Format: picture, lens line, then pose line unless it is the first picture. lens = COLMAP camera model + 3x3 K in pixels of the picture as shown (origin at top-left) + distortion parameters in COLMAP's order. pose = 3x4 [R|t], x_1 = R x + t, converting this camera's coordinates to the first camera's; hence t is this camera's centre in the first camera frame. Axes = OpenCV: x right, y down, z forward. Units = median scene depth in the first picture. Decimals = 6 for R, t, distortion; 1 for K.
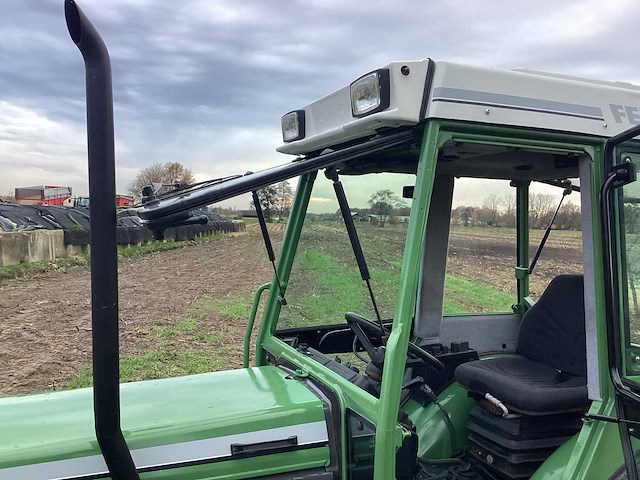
lens RADIAL K [[578.7, 0, 317.2], [0, 578.7, 238.5], [0, 0, 1]] dist [0.091791, -0.161162]
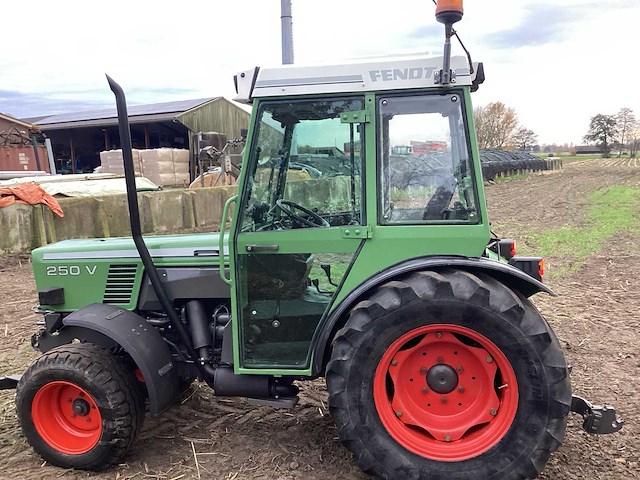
lens RADIAL K [[578.7, 0, 315.8], [0, 578.7, 242.2], [0, 0, 1]] dist [0.091791, -0.161162]
pose [[0.849050, 0.012516, -0.528164, 0.865841], [0.041476, 0.995055, 0.090254, 0.076054], [0.526681, -0.098536, 0.844333, -0.400799]]
